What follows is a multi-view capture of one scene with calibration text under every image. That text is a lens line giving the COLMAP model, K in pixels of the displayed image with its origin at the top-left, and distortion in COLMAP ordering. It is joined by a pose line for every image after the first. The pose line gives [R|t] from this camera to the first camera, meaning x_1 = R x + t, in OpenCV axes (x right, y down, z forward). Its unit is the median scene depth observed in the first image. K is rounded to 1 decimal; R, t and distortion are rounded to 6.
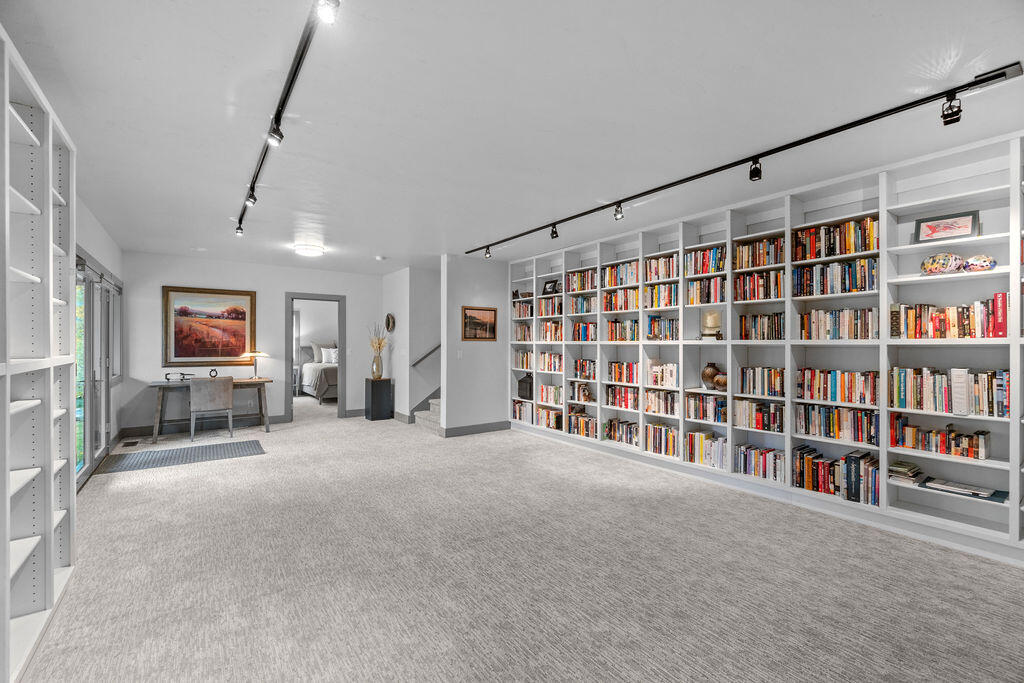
lens RADIAL K [[444.3, 0, 516.2], [0, 444.3, 341.9], [0, 0, 1]] dist [-0.002346, 0.001121]
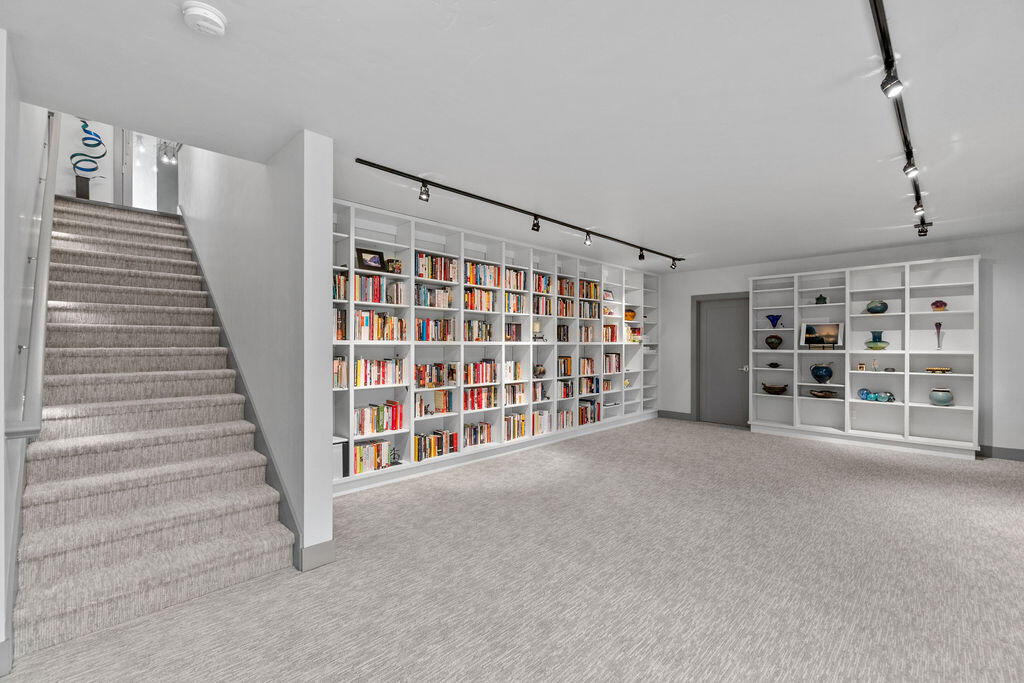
lens RADIAL K [[444.3, 0, 514.3], [0, 444.3, 342.2], [0, 0, 1]] dist [-0.002346, 0.001121]
pose [[-0.166907, 0.005063, 0.985960, -0.934793], [-0.003796, 0.999976, -0.005777, 0.006447], [-0.985965, -0.004707, -0.166884, 1.359012]]
